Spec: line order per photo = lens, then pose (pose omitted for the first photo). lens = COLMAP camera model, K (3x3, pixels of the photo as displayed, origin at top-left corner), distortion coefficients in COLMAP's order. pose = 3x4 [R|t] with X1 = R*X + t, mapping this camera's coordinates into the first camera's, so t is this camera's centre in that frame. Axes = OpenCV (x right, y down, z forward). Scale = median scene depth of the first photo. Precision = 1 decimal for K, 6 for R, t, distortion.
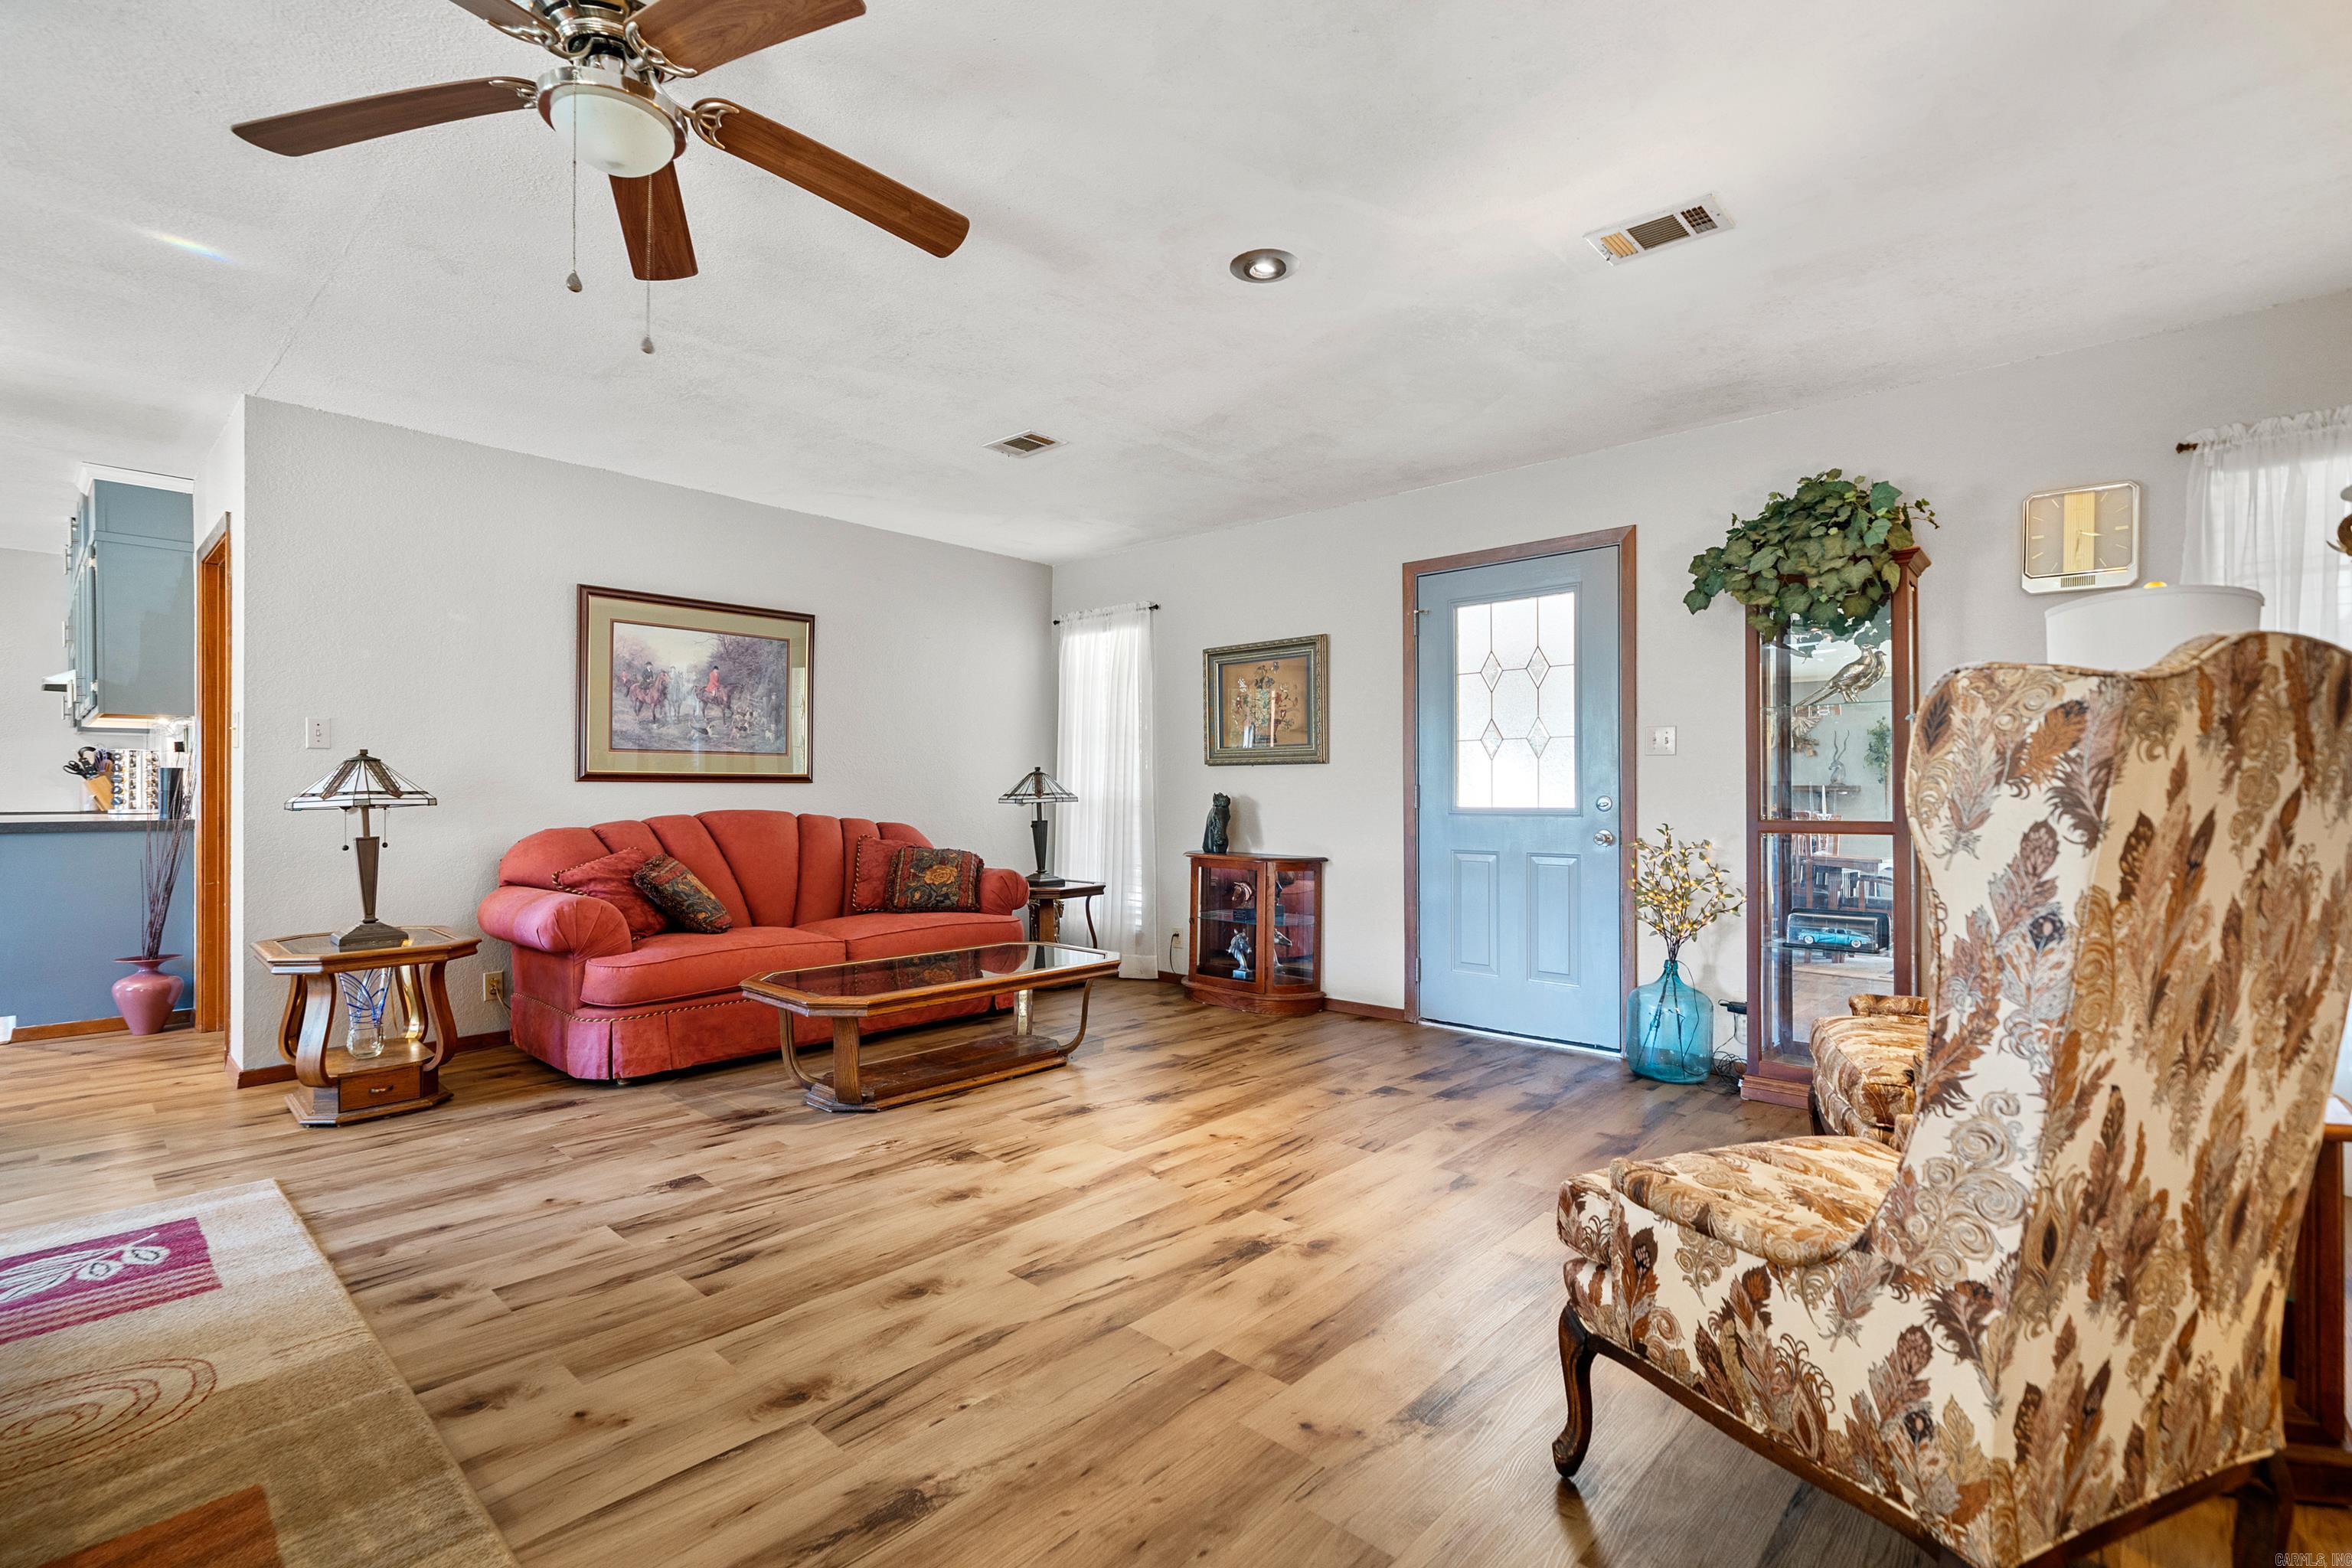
lens RADIAL K [[1061.1, 0, 1170.4], [0, 1061.1, 789.9], [0, 0, 1]] dist [0.001334, 0.000424]
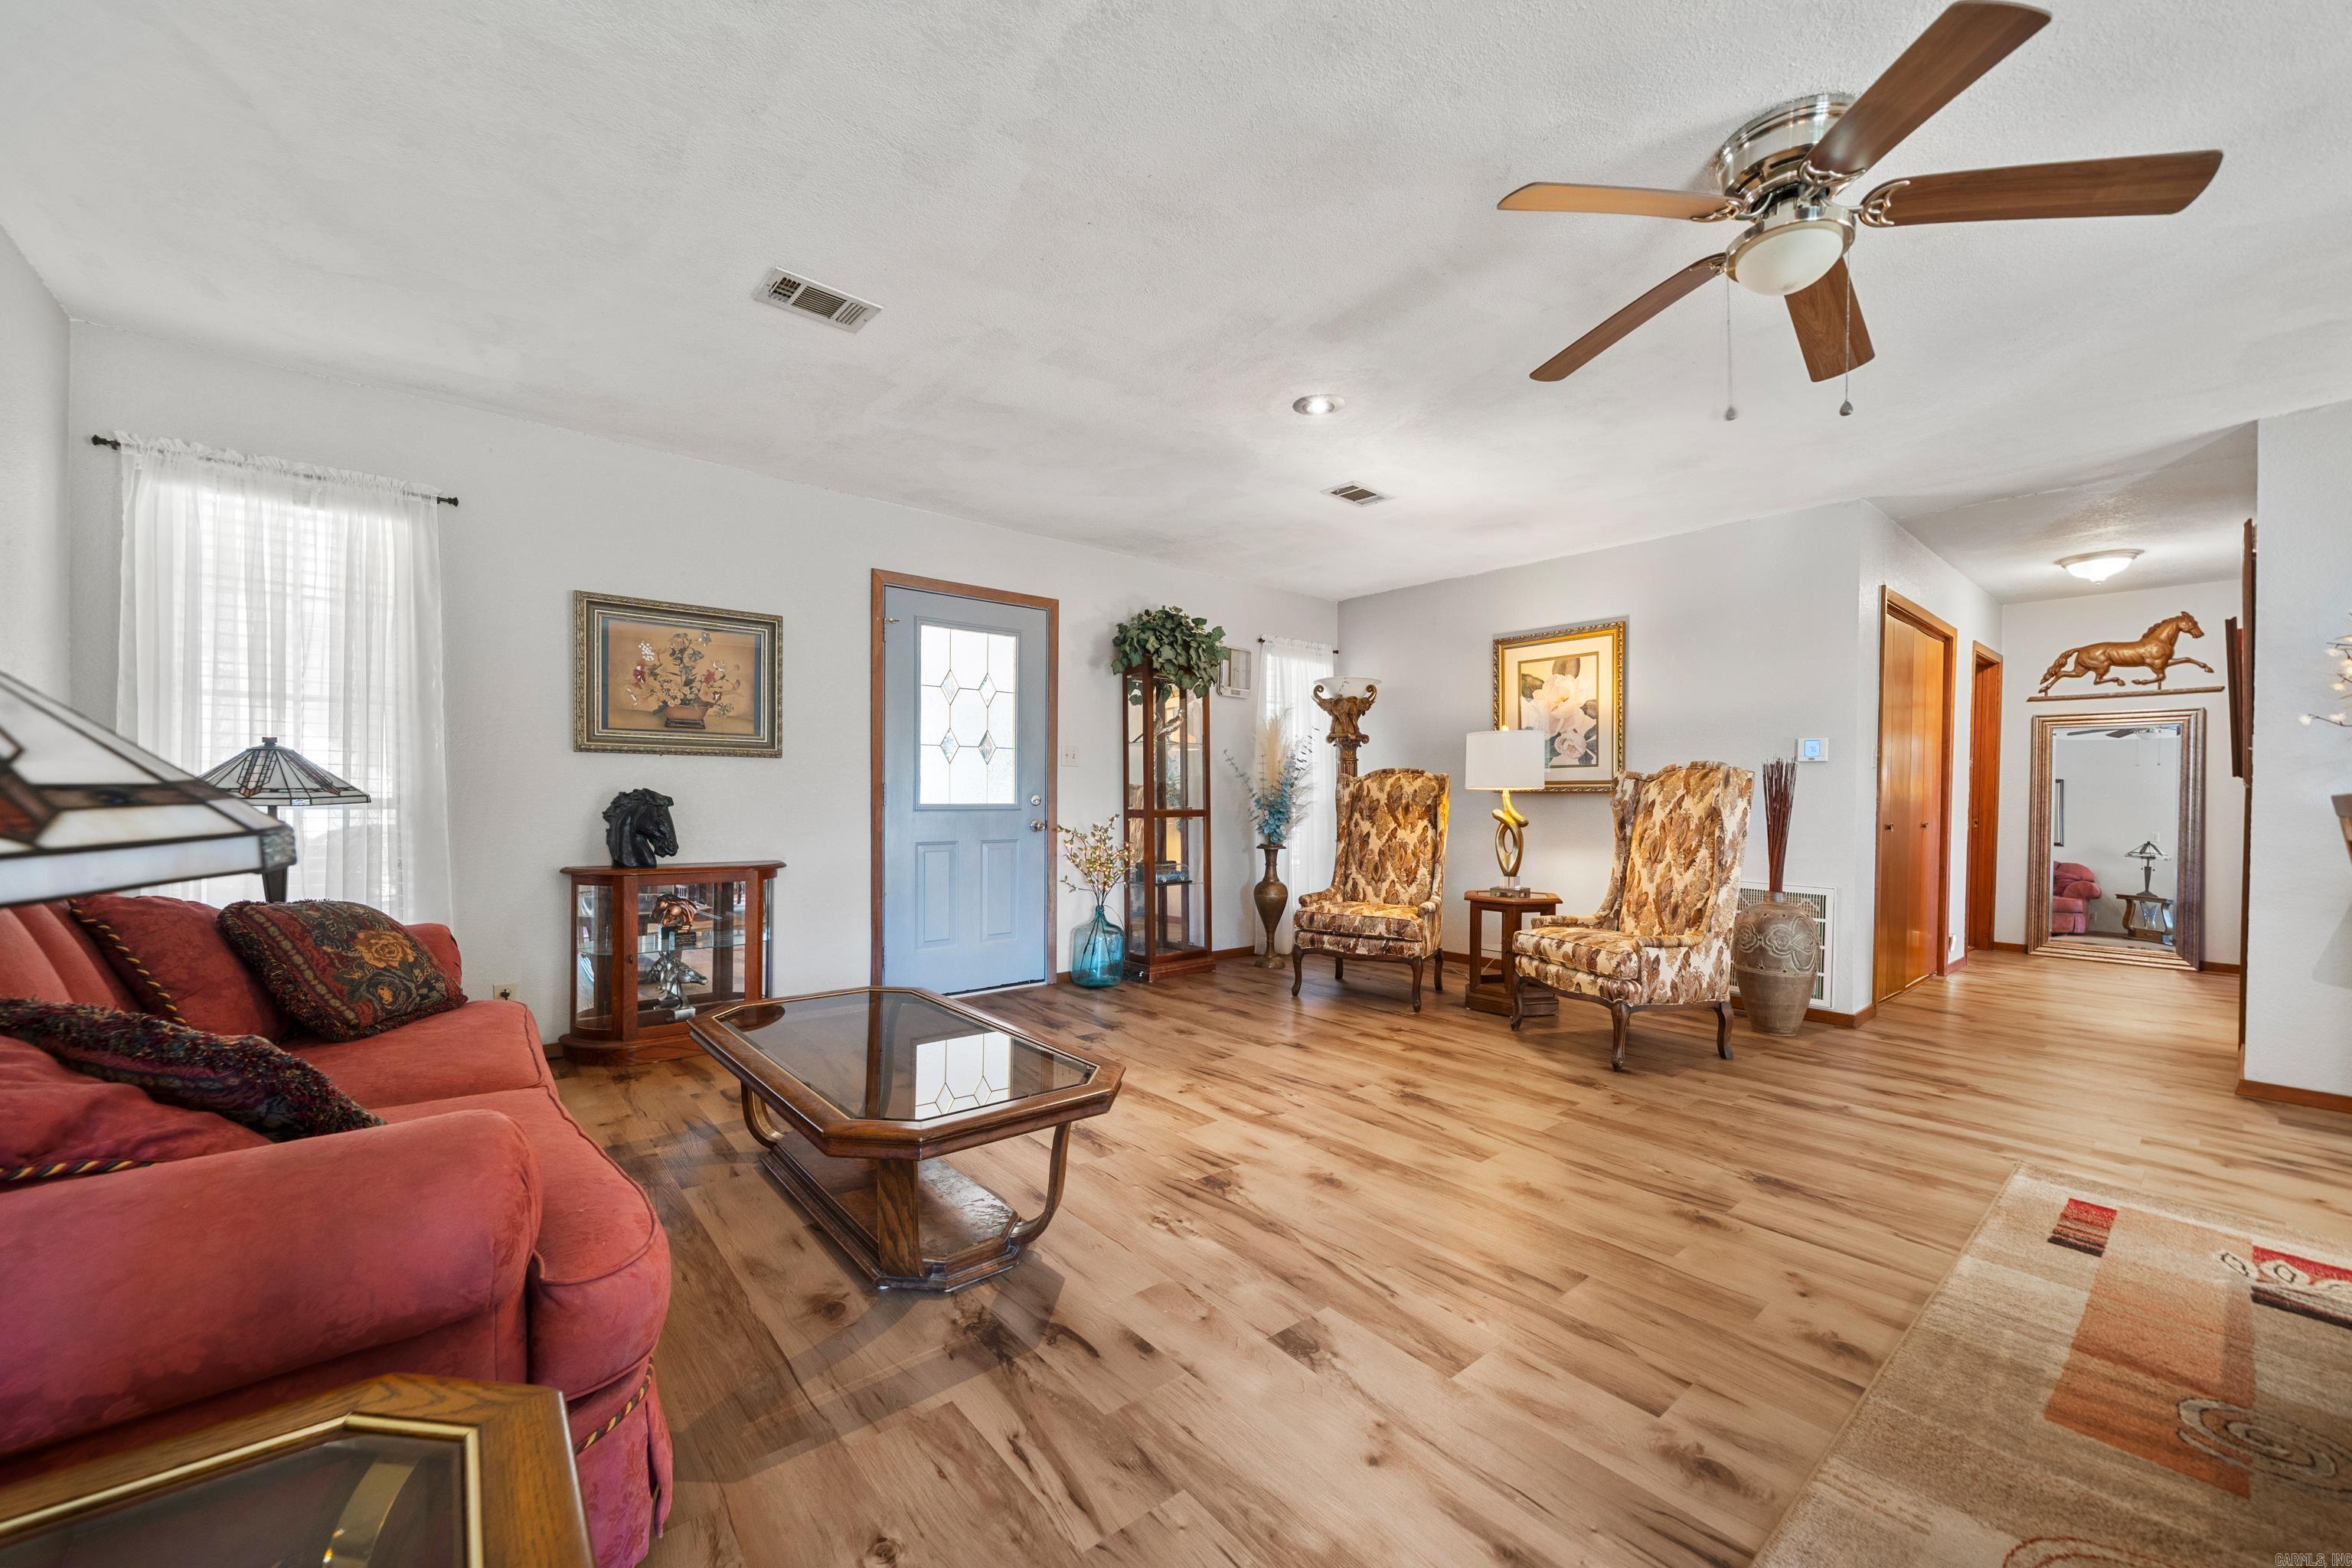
lens RADIAL K [[900.6, 0, 1197.8], [0, 900.6, 805.6], [0, 0, 1]] dist [-0.002451, -0.000236]
pose [[0.119326, -0.013549, 0.992763, -0.823215], [-0.012945, 0.999801, 0.015201, -0.000412], [-0.992771, -0.014665, 0.119127, 0.774744]]
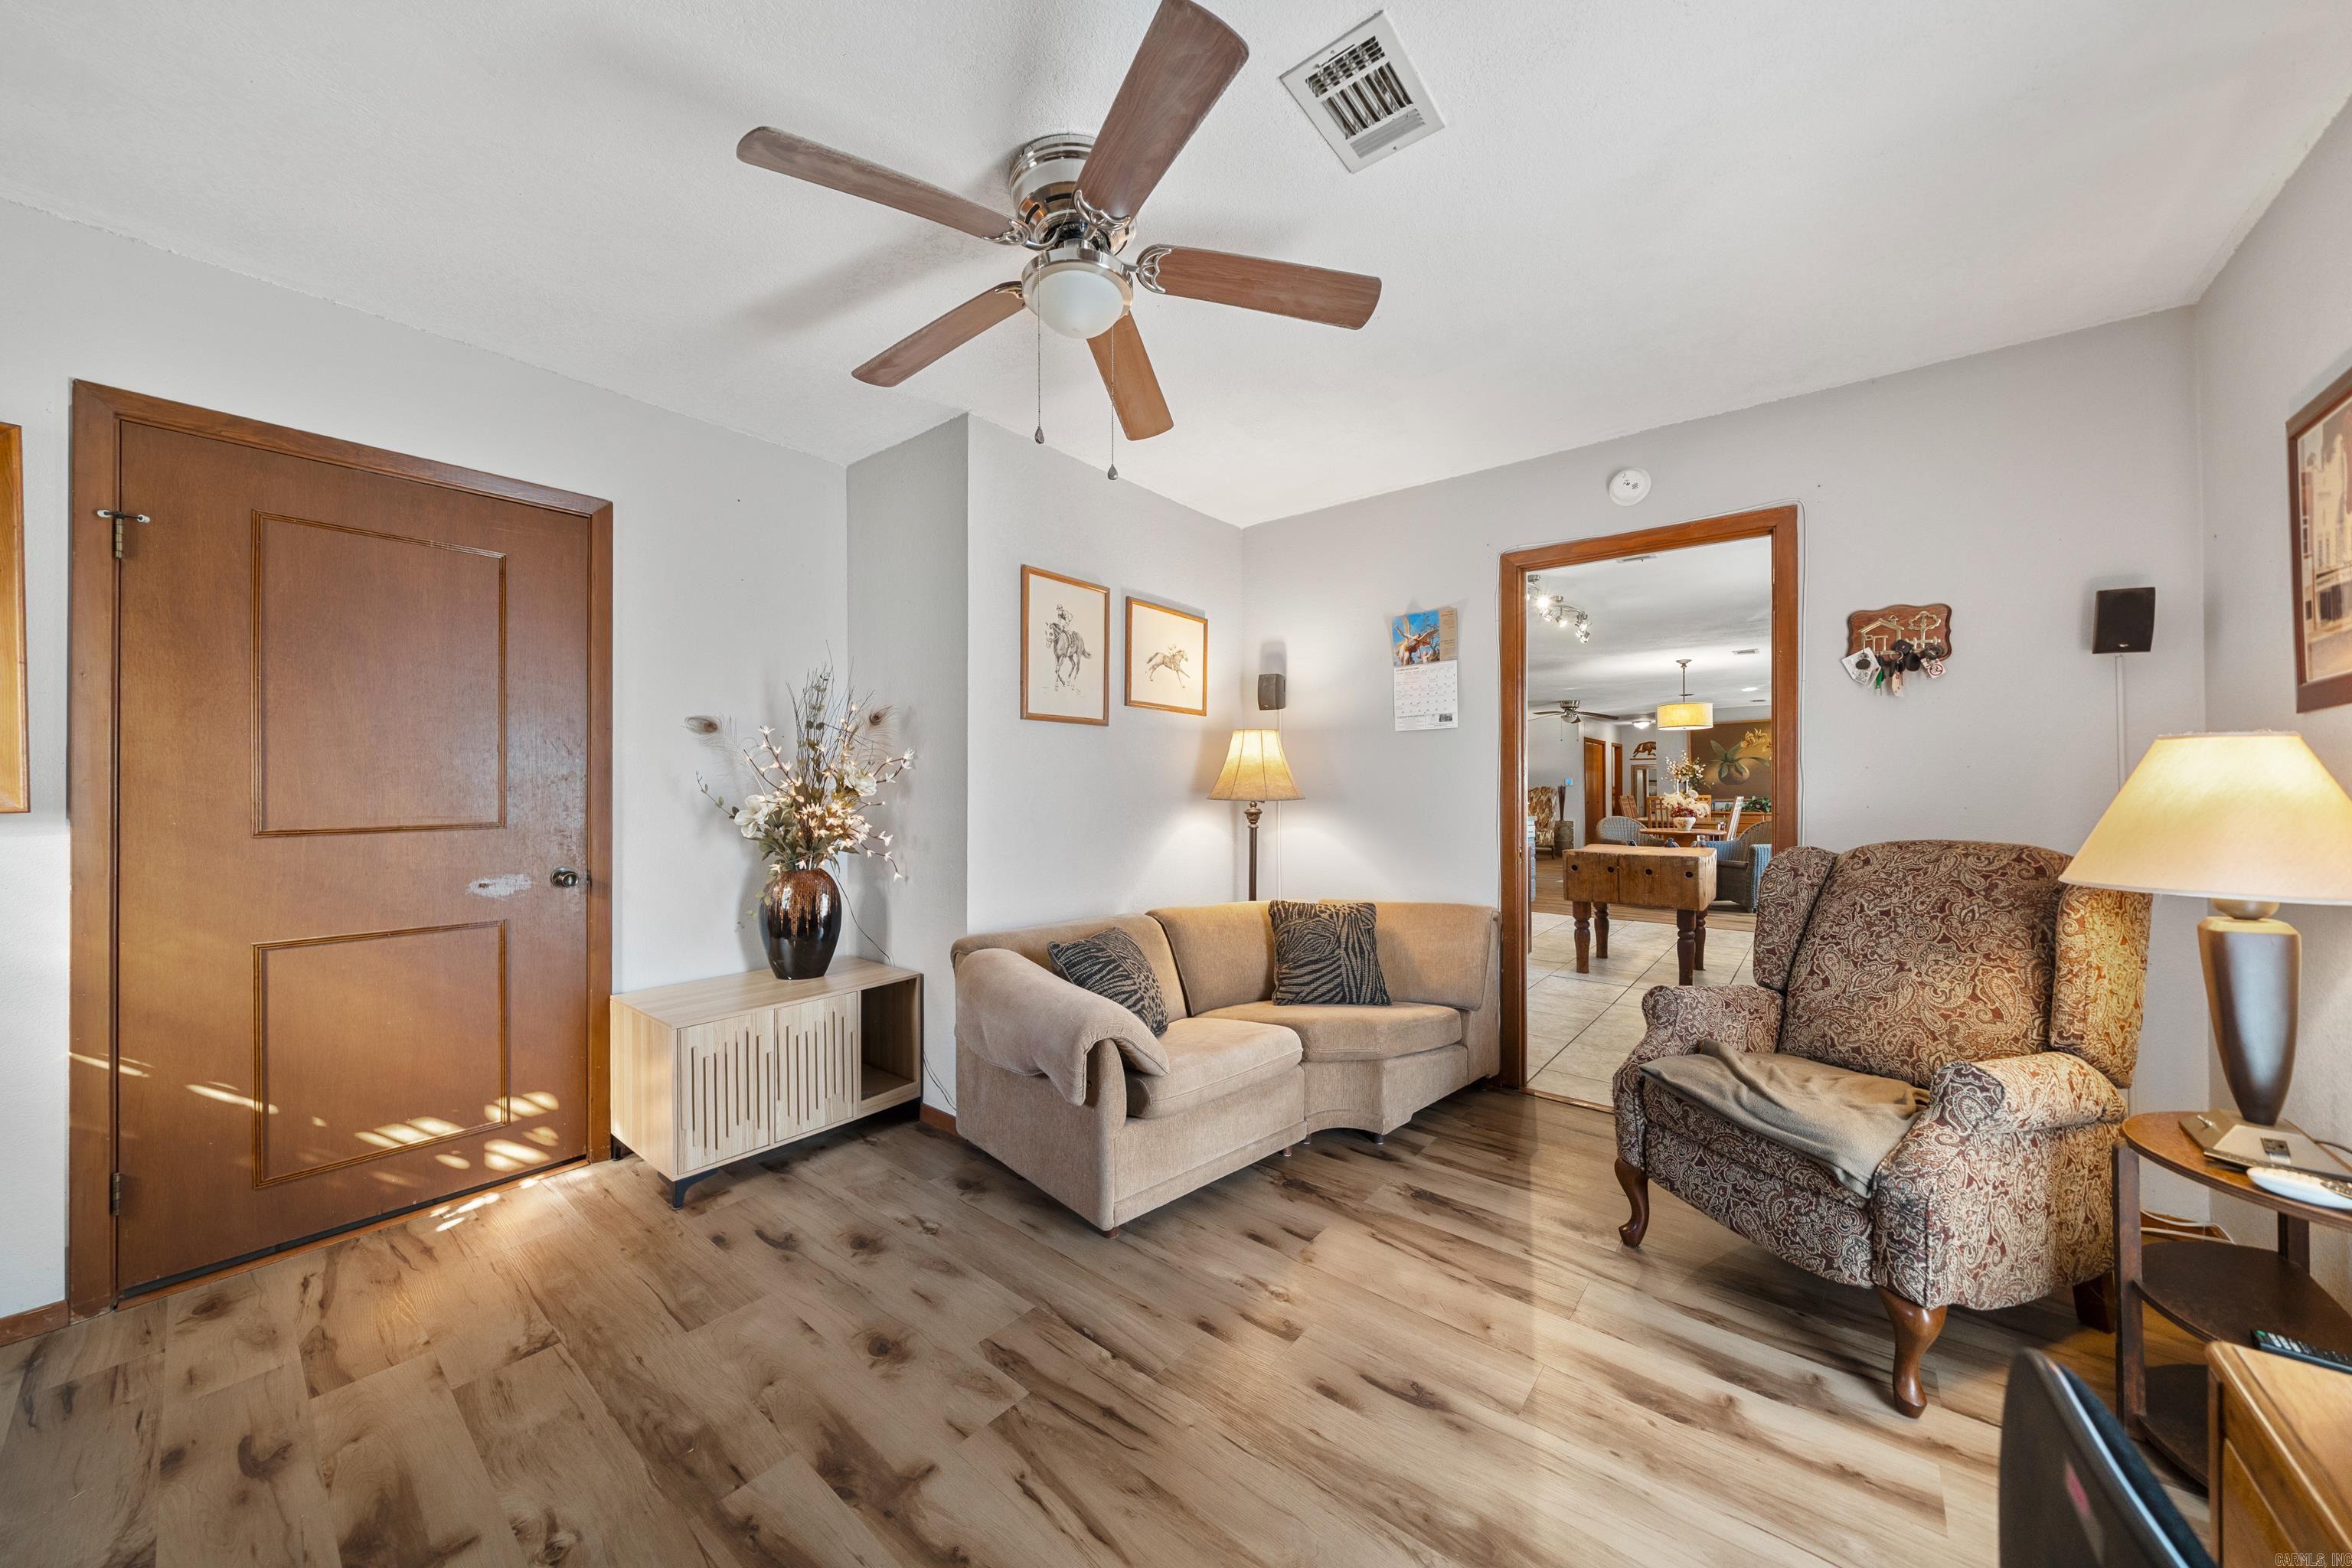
lens RADIAL K [[827.1, 0, 1196.2], [0, 827.1, 783.1], [0, 0, 1]] dist [-0.002756, -0.000149]
pose [[-0.081876, 0.007633, 0.996613, -3.350026], [0.002022, 0.999970, -0.007493, -0.034111], [-0.996640, 0.001402, -0.081889, 2.215927]]
